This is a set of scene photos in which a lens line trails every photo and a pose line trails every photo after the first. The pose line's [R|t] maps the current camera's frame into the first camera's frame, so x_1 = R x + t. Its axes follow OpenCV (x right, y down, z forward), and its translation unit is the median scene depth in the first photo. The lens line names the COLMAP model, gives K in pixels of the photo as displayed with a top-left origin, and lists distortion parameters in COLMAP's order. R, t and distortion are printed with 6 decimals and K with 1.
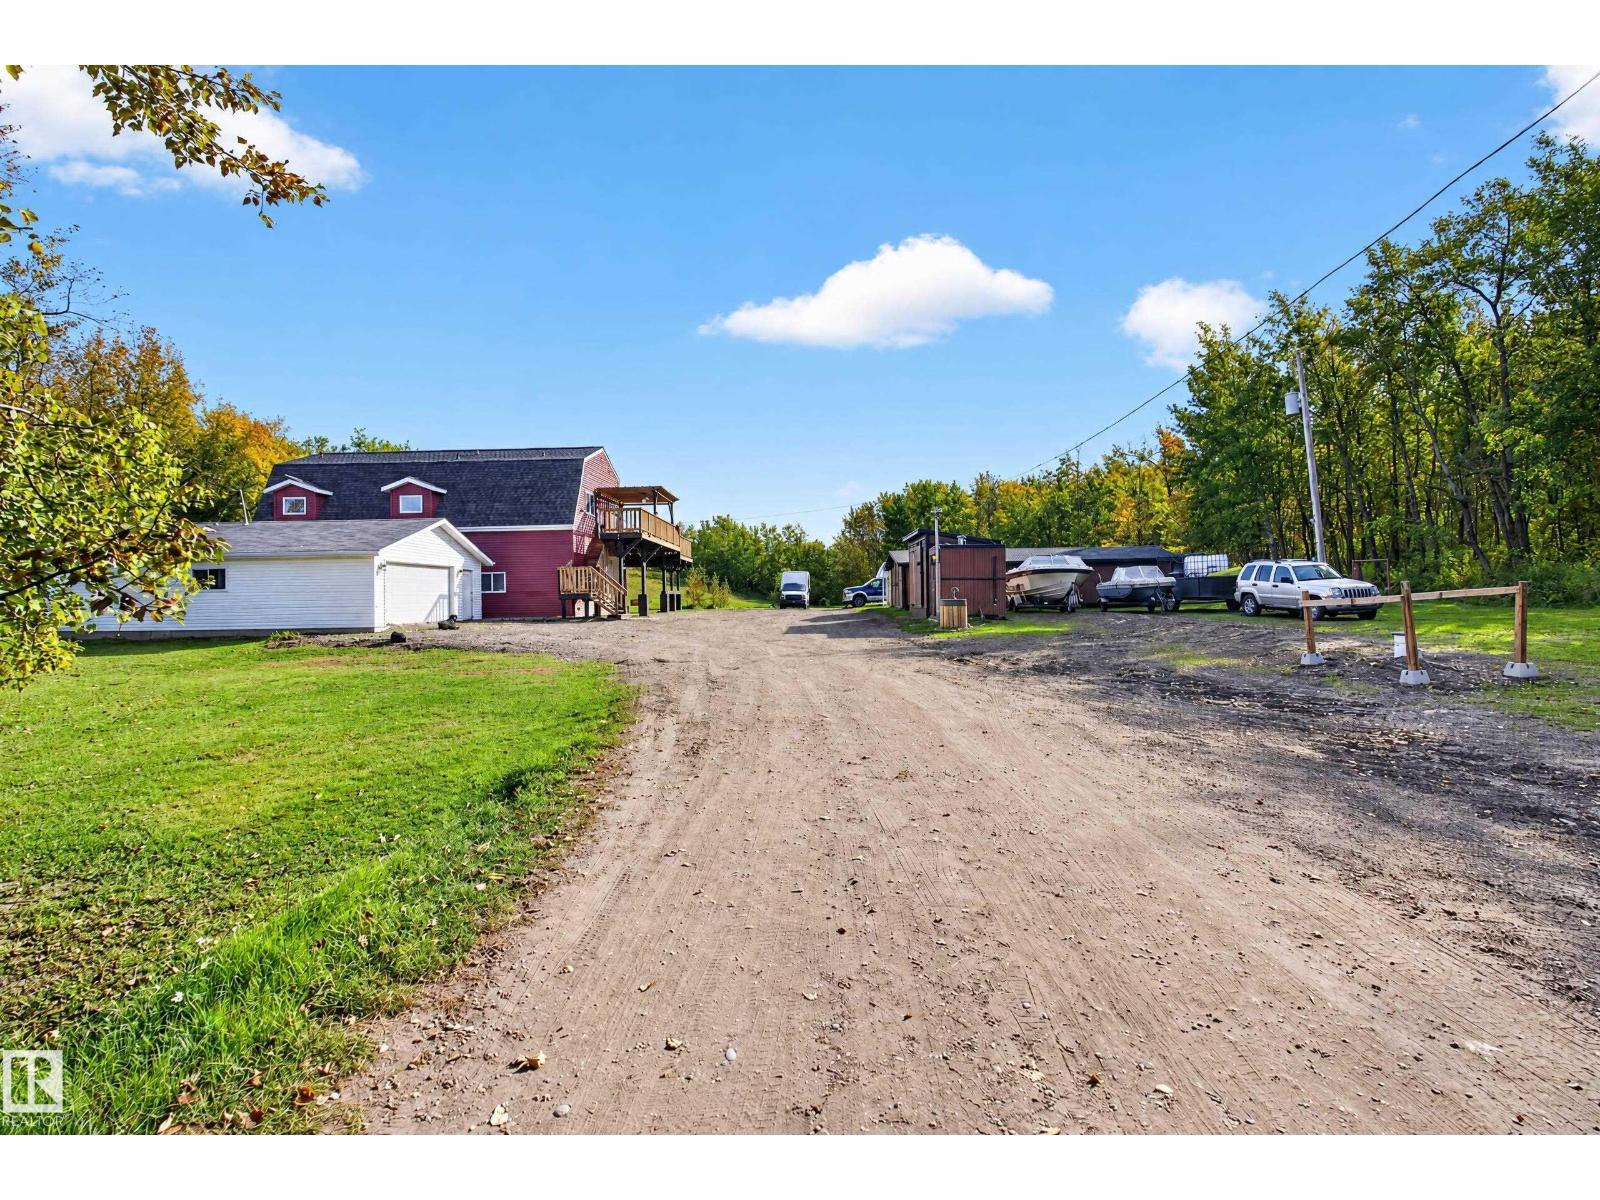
lens RADIAL K [[776.8, 0, 800.0], [0, 776.8, 600.0], [0, 0, 1]] dist [0.000802, 0.000442]
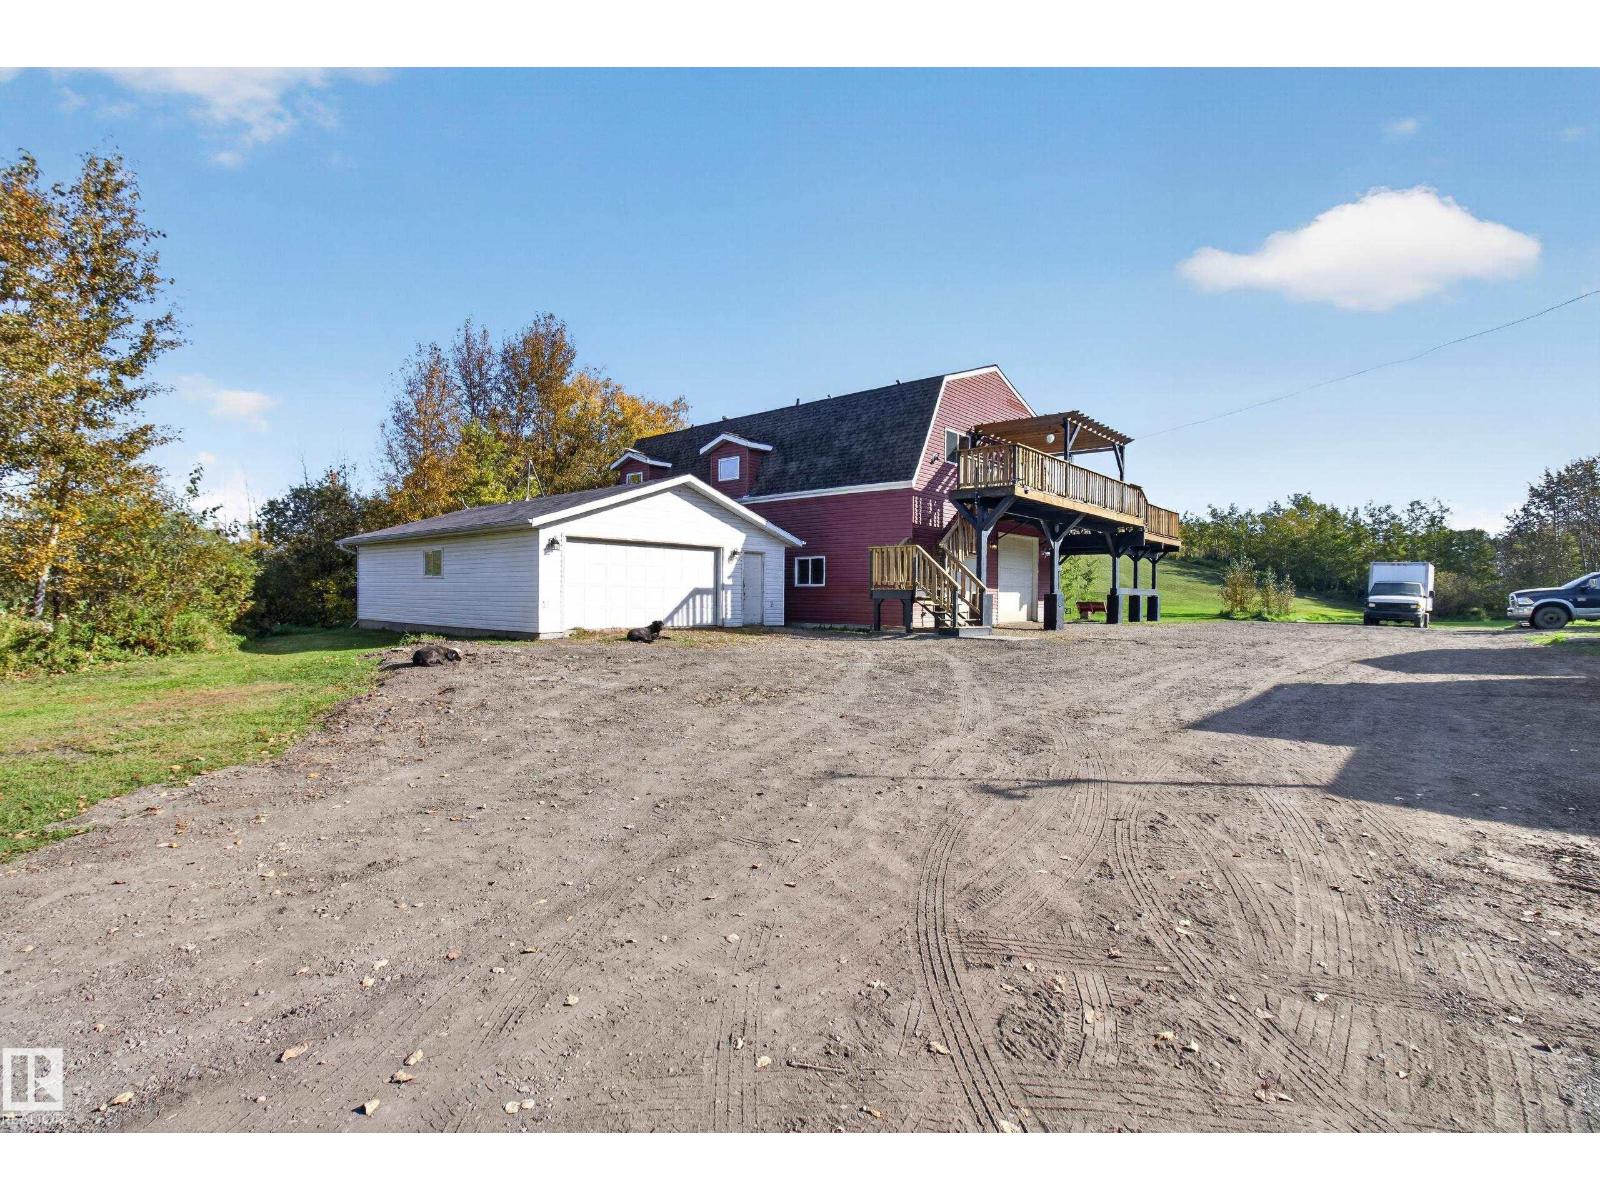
lens RADIAL K [[776.8, 0, 800.0], [0, 776.8, 600.0], [0, 0, 1]] dist [0.000802, 0.000442]
pose [[0.767799, 0.025517, -0.640183, 0.039330], [-0.025185, 0.999636, 0.009640, -0.004423], [0.640196, 0.008721, 0.768162, 0.455471]]
